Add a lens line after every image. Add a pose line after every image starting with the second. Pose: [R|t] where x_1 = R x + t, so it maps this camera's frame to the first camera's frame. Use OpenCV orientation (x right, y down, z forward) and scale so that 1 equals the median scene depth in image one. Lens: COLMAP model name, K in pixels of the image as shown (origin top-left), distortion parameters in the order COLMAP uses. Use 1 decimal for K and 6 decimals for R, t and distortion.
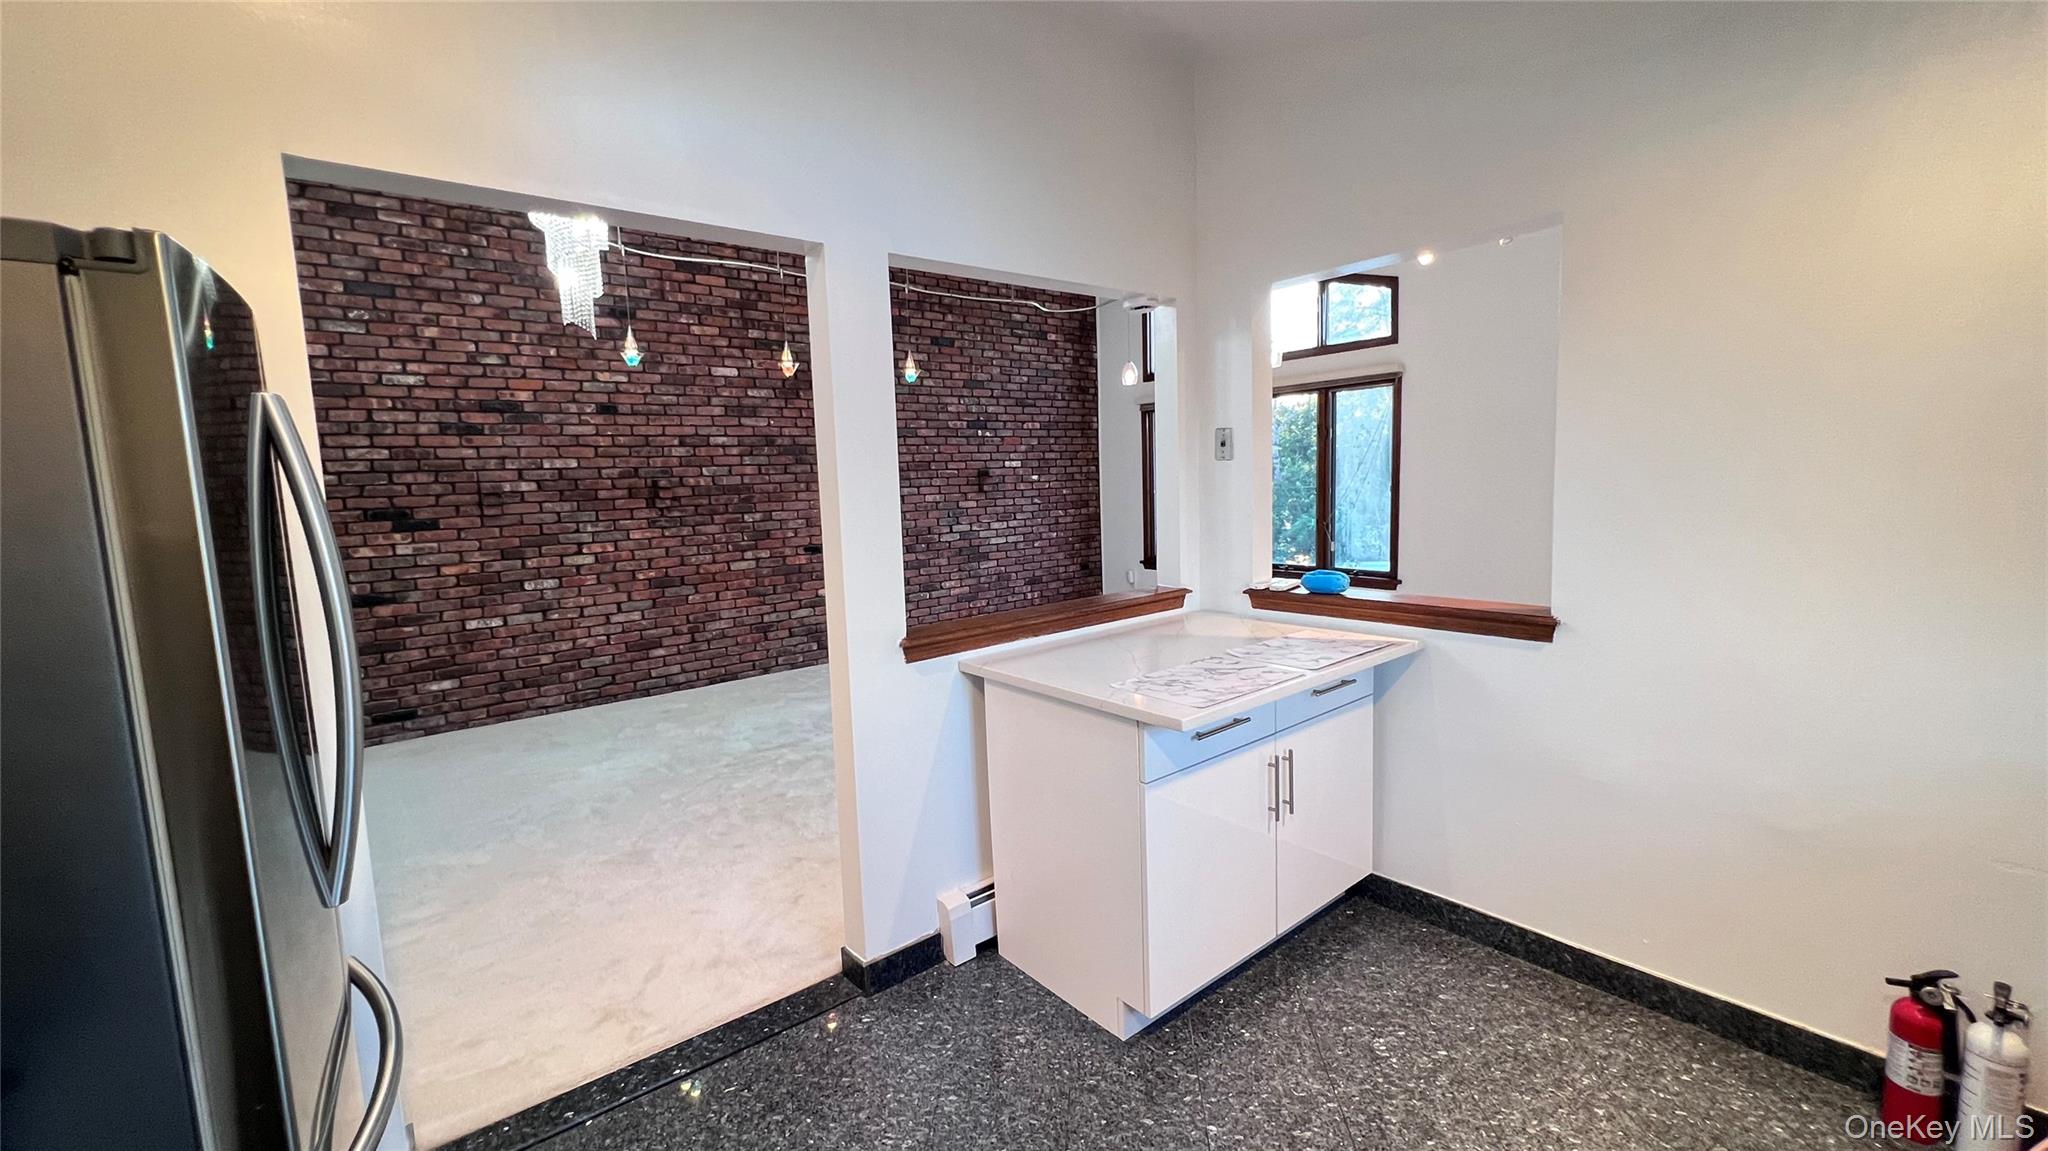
lens RADIAL K [[817.6, 0, 1024.0], [0, 817.6, 575.5], [0, 0, 1]] dist [-0.000855, -0.000121]
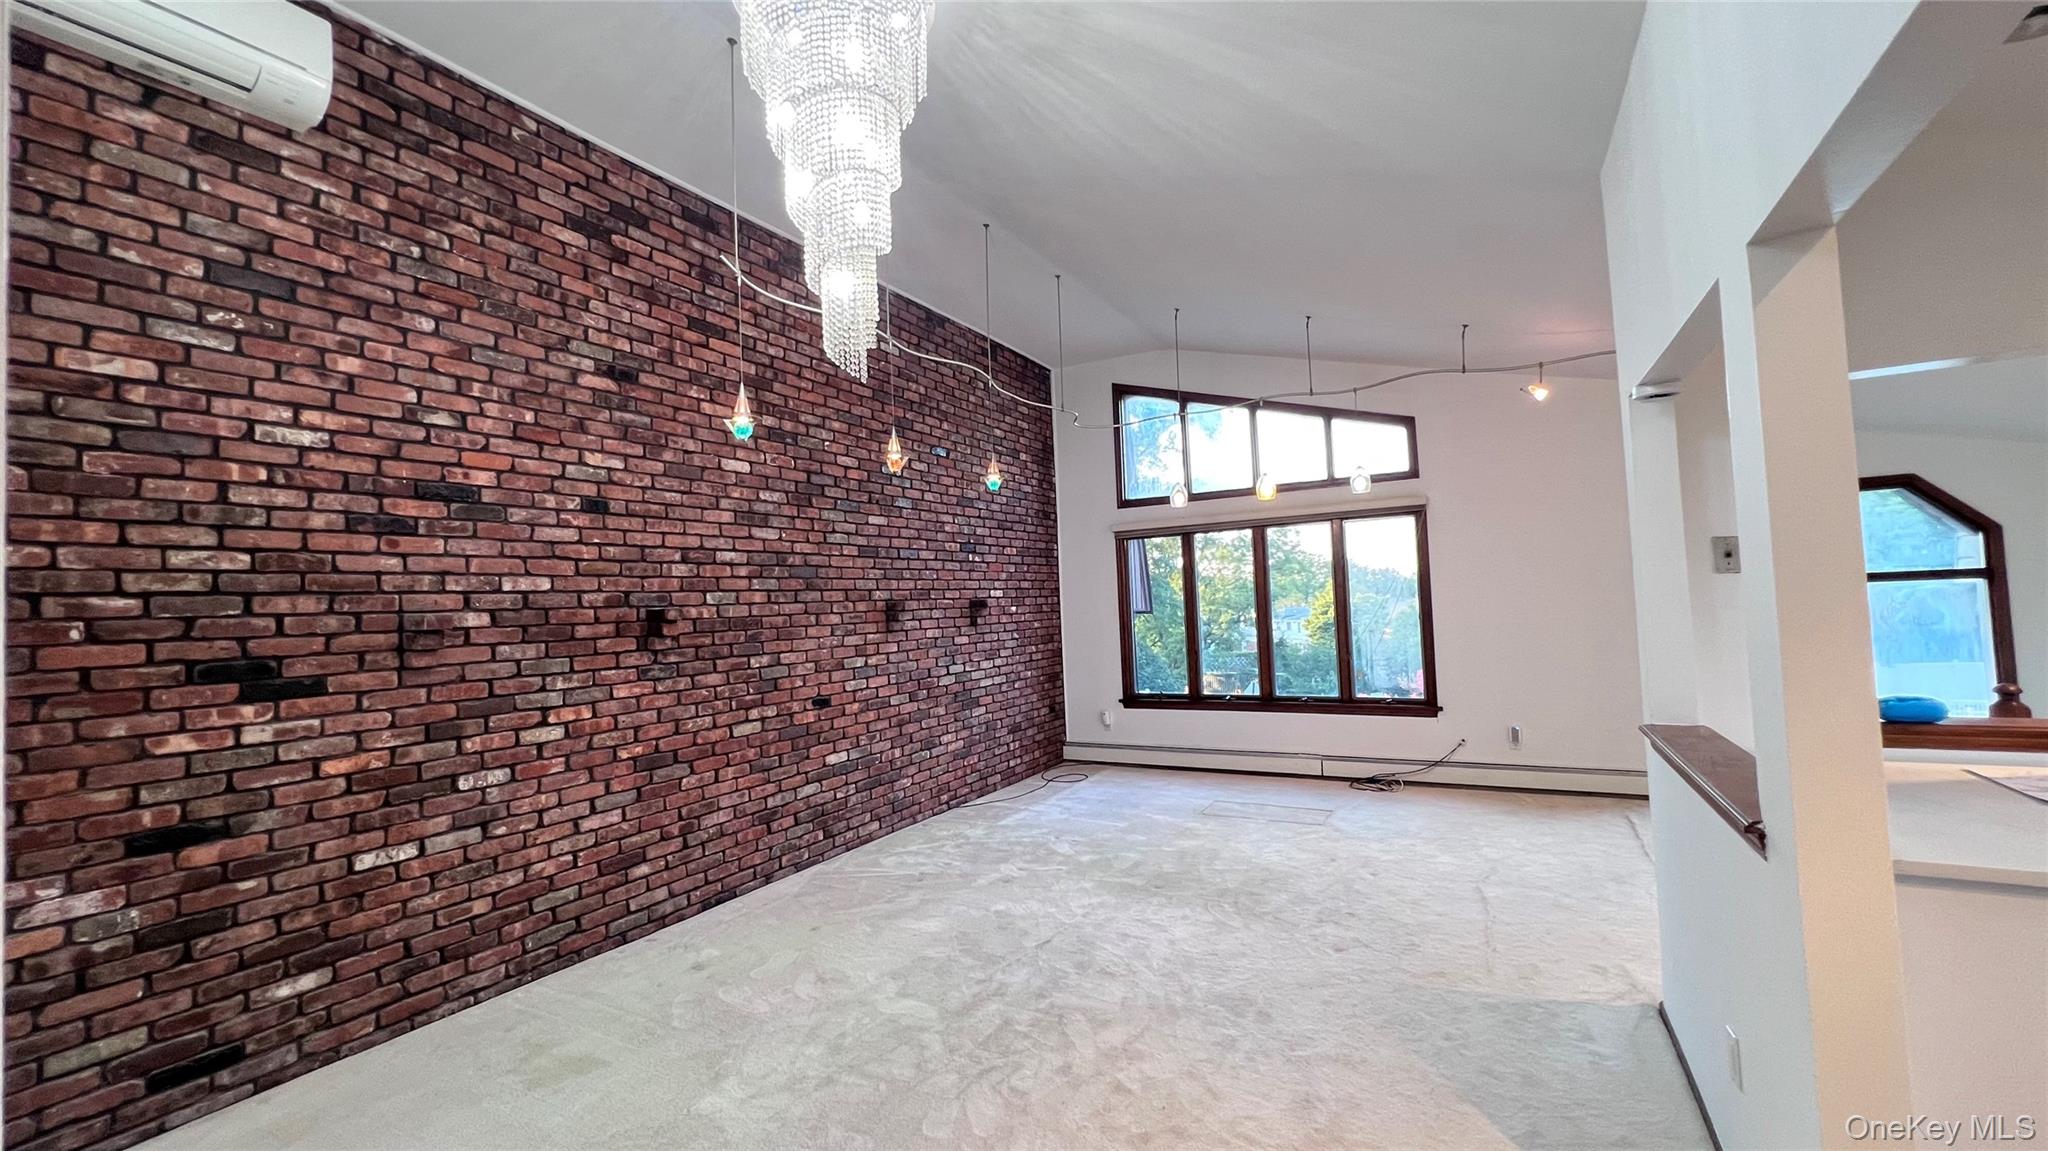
lens RADIAL K [[817.6, 0, 1024.0], [0, 817.6, 575.5], [0, 0, 1]] dist [-0.000855, -0.000121]
pose [[0.931923, 0.011147, 0.362484, -0.442953], [0.050360, 0.985866, -0.159789, -0.021448], [-0.359141, 0.167166, 0.918190, 0.272021]]
